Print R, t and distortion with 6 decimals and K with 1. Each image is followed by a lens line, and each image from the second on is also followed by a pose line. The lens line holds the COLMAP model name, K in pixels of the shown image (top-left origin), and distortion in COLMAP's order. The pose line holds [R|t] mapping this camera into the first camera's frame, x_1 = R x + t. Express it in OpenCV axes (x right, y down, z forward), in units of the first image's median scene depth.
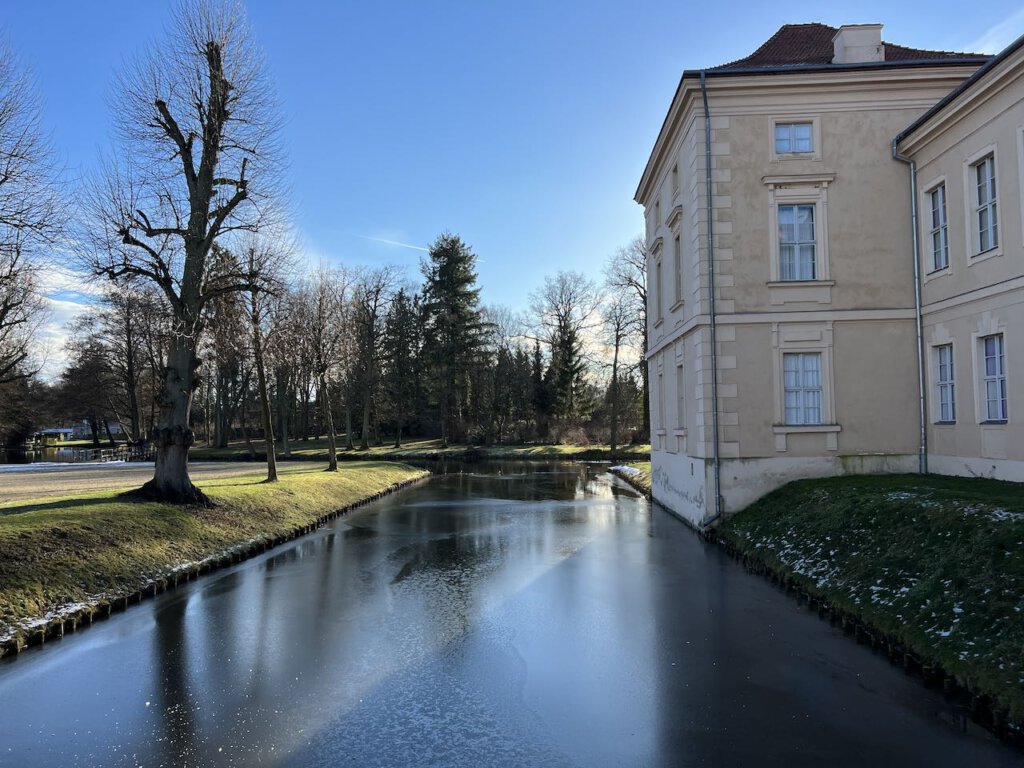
lens RADIAL K [[766.0, 0, 512.0], [0, 766.0, 384.0], [0, 0, 1]] dist [0.002514, 0.000137]
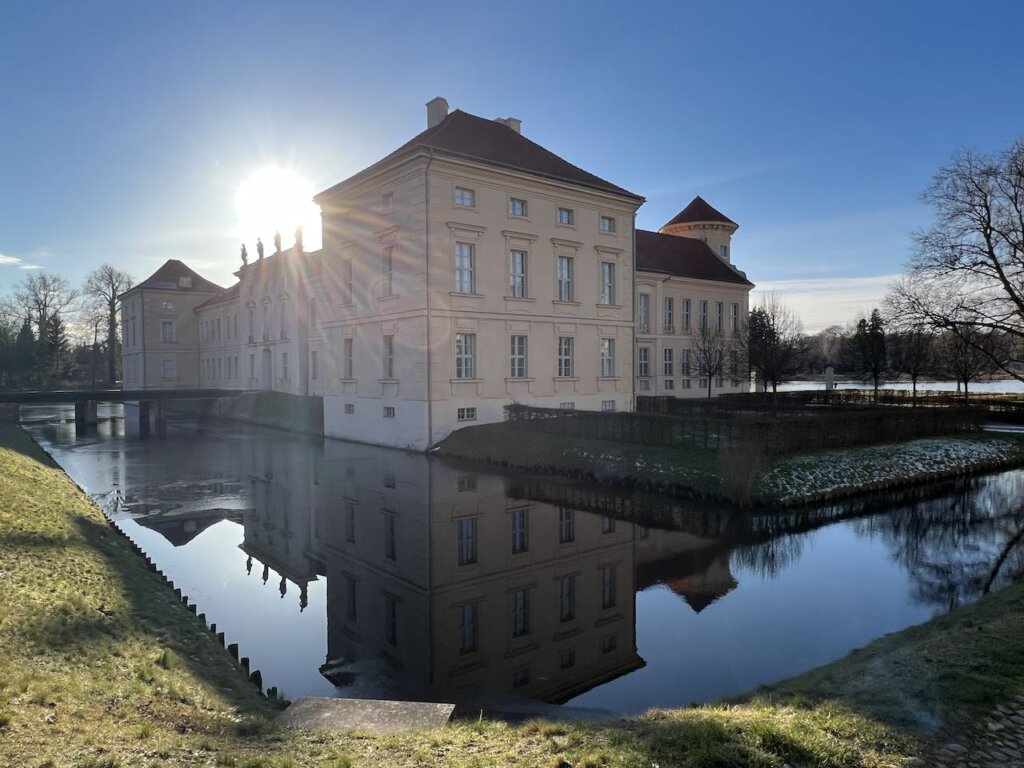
lens RADIAL K [[670.6, 0, 512.0], [0, 670.6, 384.0], [0, 0, 1]] dist [-0.003462, -0.000776]
pose [[0.747280, -0.015983, 0.664317, -0.595019], [-0.026962, 0.998158, 0.054344, -0.152130], [-0.663962, -0.058521, 0.745473, -2.746532]]
